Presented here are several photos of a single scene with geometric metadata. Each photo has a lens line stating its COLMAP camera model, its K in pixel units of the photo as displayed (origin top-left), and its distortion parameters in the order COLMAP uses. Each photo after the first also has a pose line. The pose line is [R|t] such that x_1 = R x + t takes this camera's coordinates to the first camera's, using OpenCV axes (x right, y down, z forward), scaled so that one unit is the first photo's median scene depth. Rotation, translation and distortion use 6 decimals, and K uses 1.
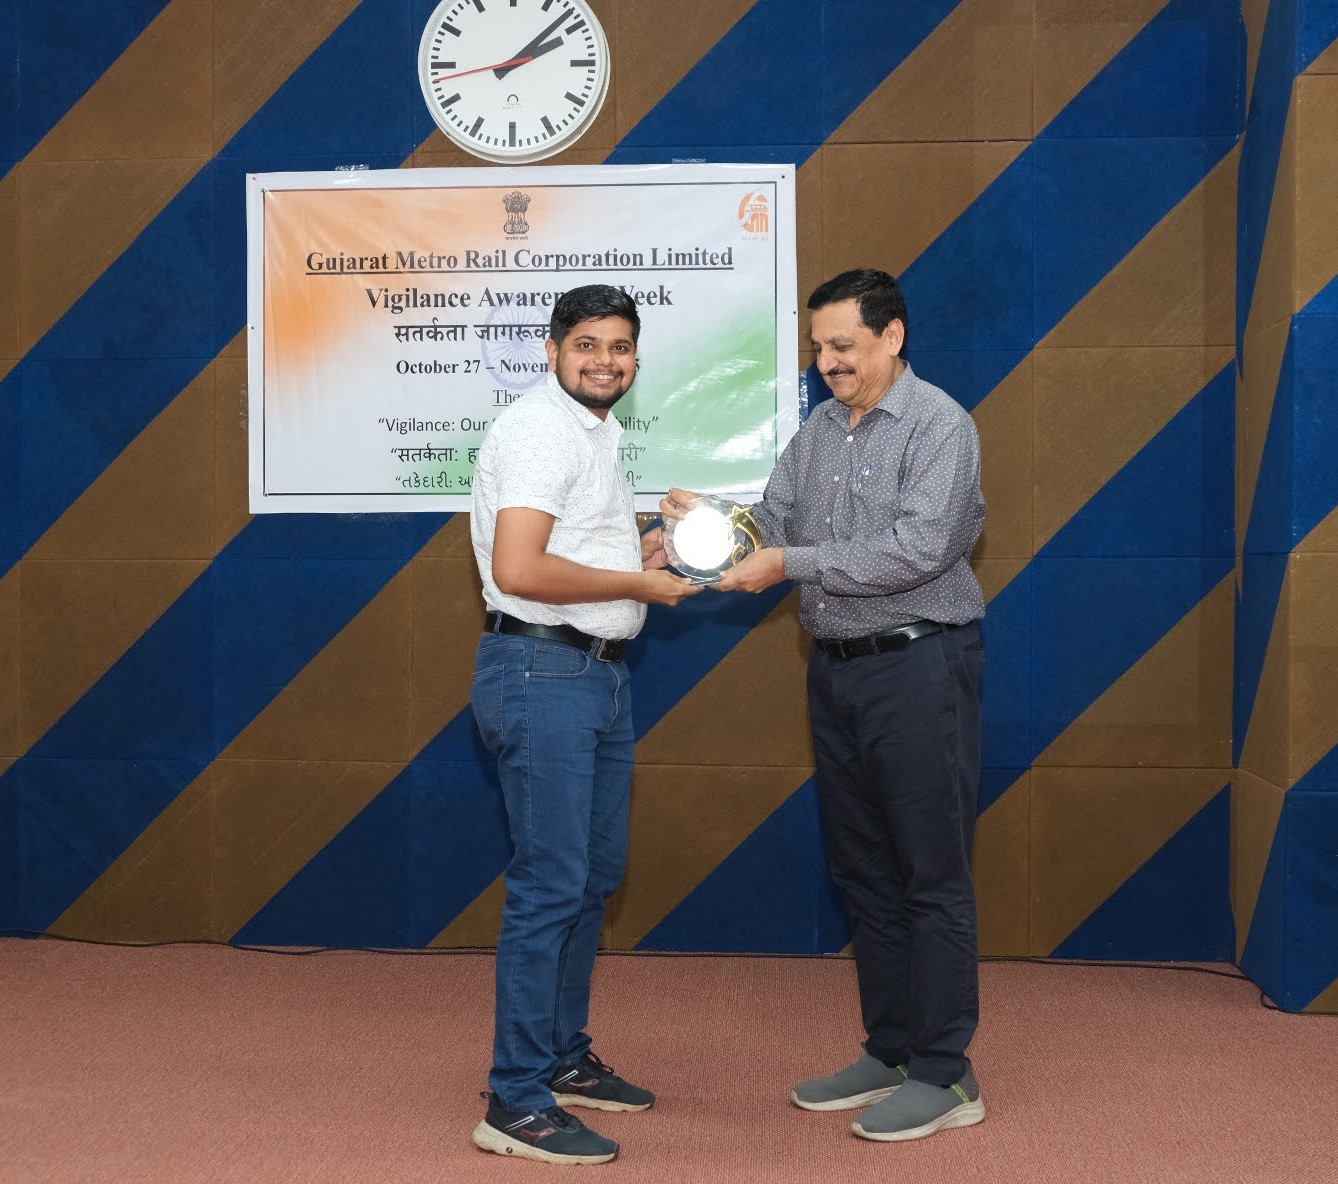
lens RADIAL K [[1948.7, 0, 675.1], [0, 1948.7, 549.9], [0, 0, 1]] dist [-0.029189, 0.000000]
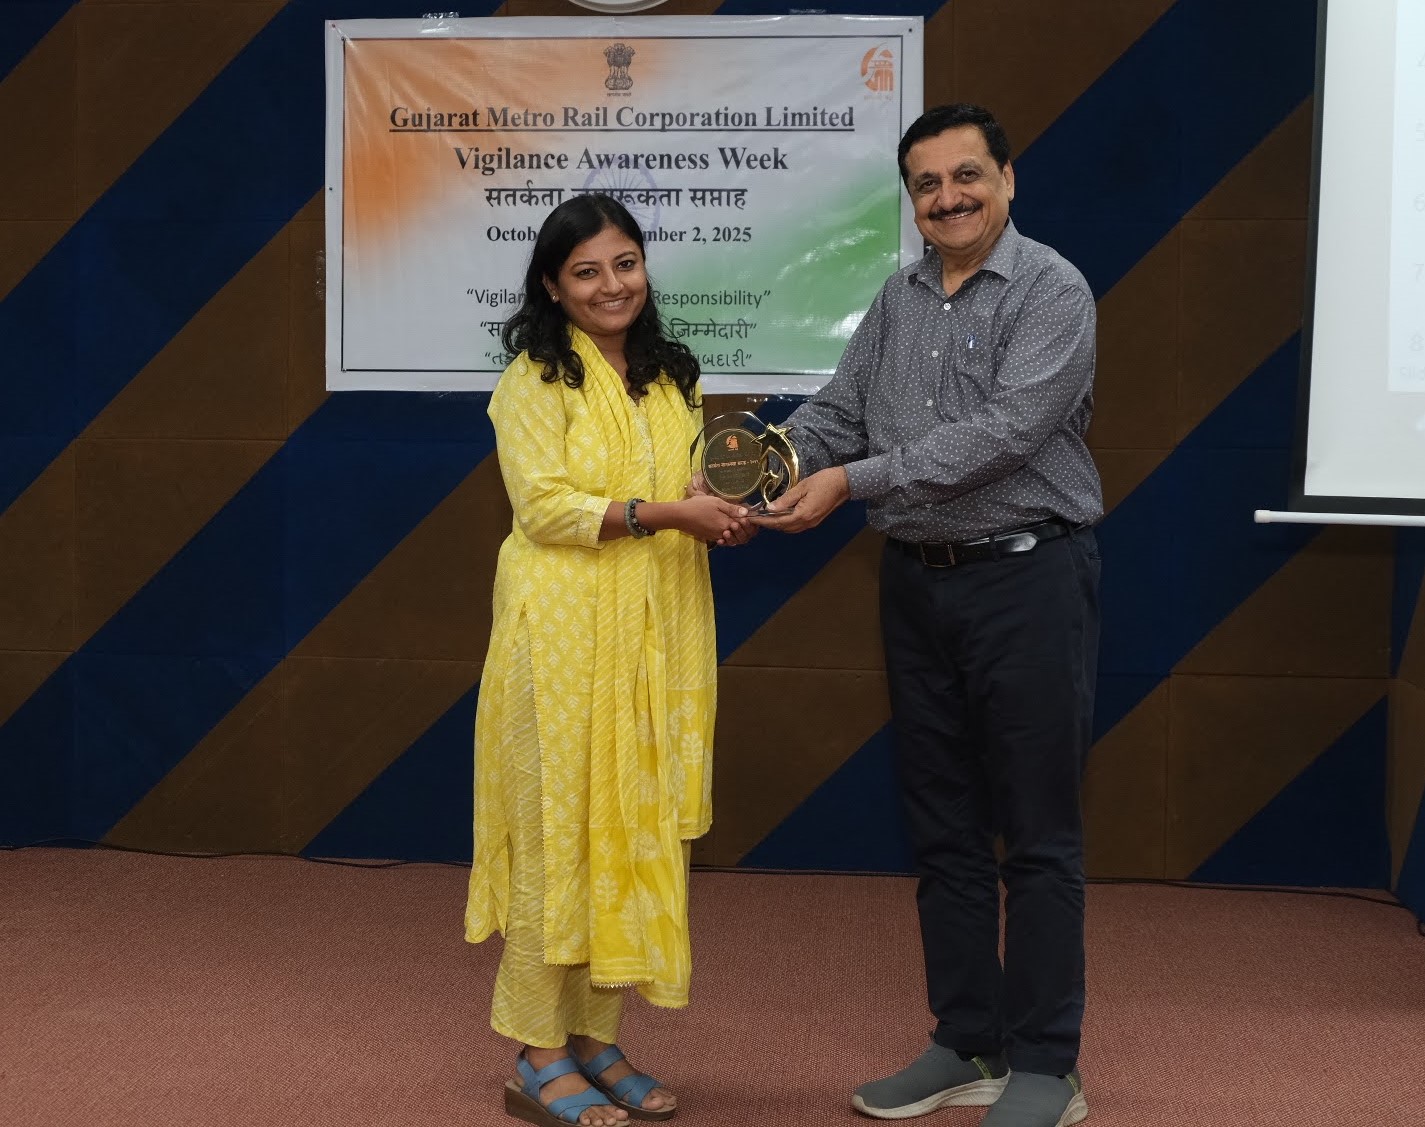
lens RADIAL K [[2592.8, 0, 668.5], [0, 2592.8, 491.6], [0, 0, 1]] dist [0.021792, 0.000000]
pose [[0.999924, 0.011508, -0.004404, -0.050523], [-0.011417, 0.999730, 0.020245, 0.002413], [0.004636, -0.020193, 0.999785, -0.229037]]
